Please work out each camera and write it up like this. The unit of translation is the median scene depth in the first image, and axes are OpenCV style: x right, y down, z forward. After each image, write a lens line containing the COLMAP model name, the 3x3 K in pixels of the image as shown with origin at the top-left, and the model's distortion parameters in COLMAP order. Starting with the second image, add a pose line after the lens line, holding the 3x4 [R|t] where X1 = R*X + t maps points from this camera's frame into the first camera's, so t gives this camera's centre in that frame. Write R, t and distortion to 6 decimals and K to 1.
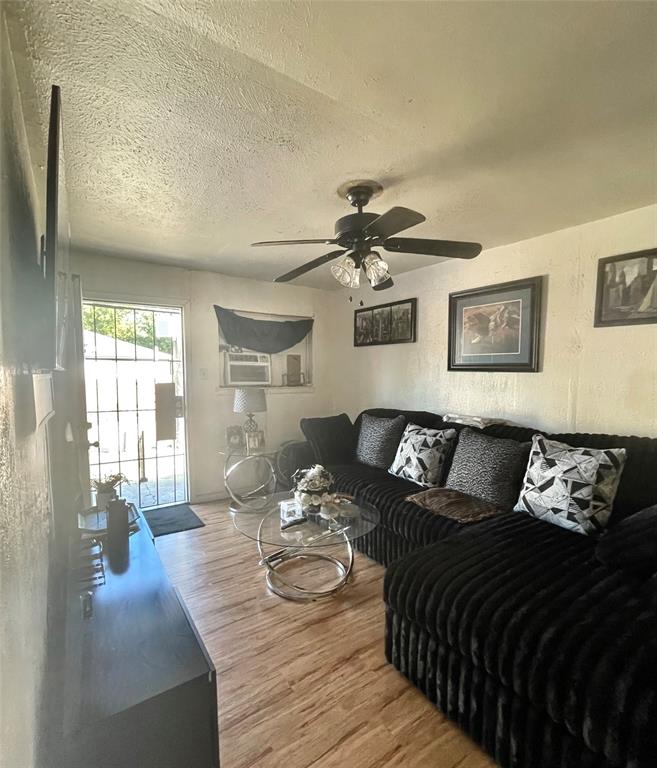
lens RADIAL K [[371.3, 0, 328.5], [0, 371.3, 384.0], [0, 0, 1]] dist [0.000564, 0.000073]
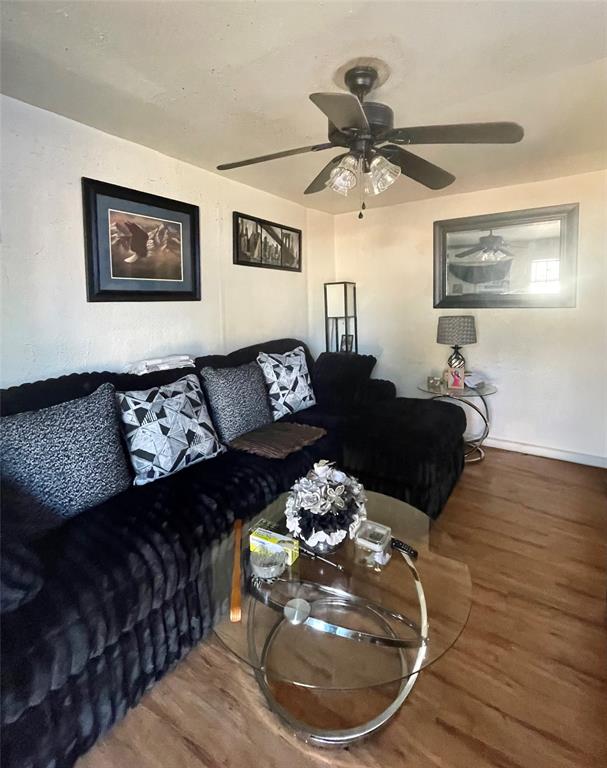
lens RADIAL K [[365.5, 0, 303.7], [0, 365.5, 324.2], [0, 0, 1]] dist [-0.000236, -0.000026]
pose [[-0.359439, -0.064046, 0.930968, -0.489020], [0.047247, 0.995113, 0.086700, -0.042438], [-0.931972, 0.075149, -0.354657, 1.114513]]
